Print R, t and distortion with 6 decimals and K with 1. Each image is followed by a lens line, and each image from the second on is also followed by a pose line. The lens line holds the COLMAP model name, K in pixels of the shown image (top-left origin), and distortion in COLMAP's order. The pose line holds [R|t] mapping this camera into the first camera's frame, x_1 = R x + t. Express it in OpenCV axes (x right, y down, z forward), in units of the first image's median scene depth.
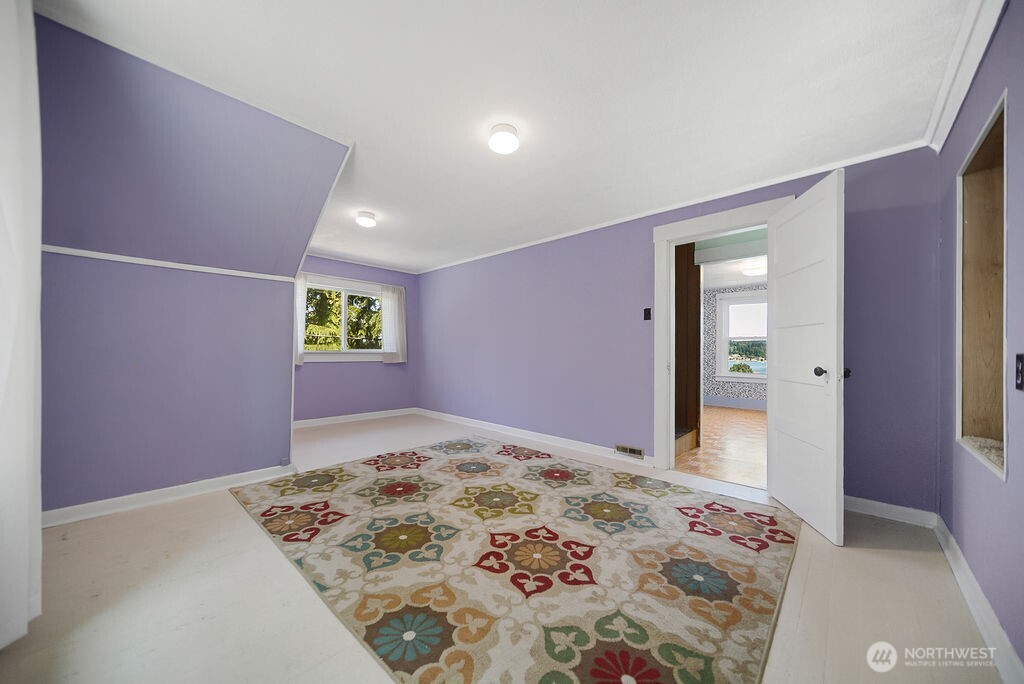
lens RADIAL K [[364.6, 0, 509.7], [0, 364.6, 344.9], [0, 0, 1]] dist [0.000342, 0.000237]
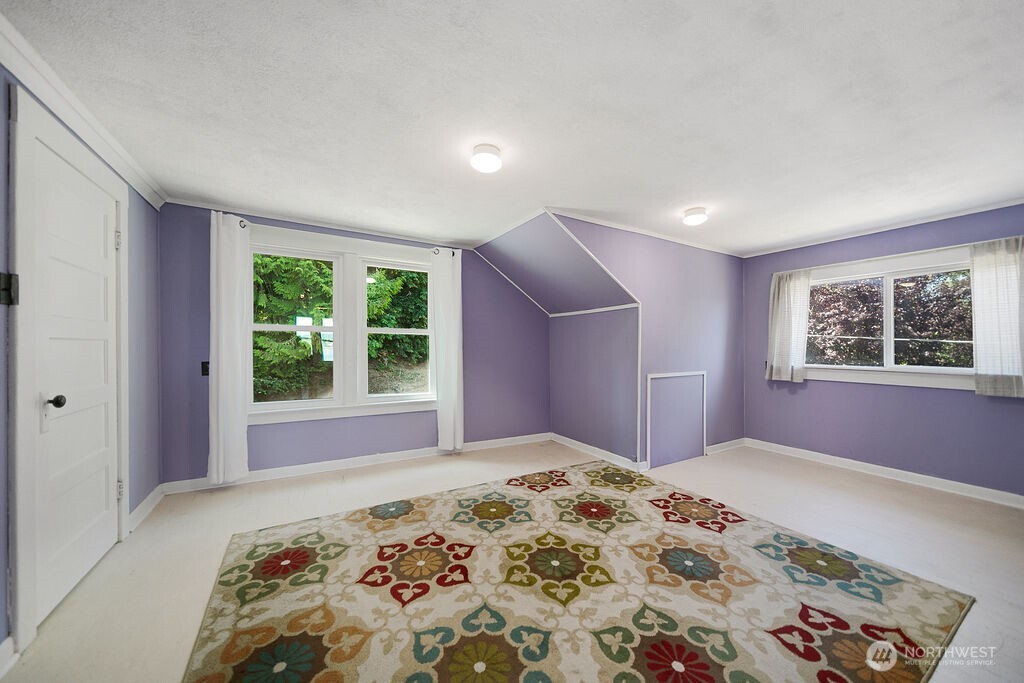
lens RADIAL K [[364.6, 0, 509.7], [0, 364.6, 344.4], [0, 0, 1]] dist [0.000342, 0.000237]
pose [[-0.296341, -0.012722, -0.954997, 0.828070], [0.009268, 0.999826, -0.016195, -0.045688], [0.955037, -0.013650, -0.296172, 1.251615]]
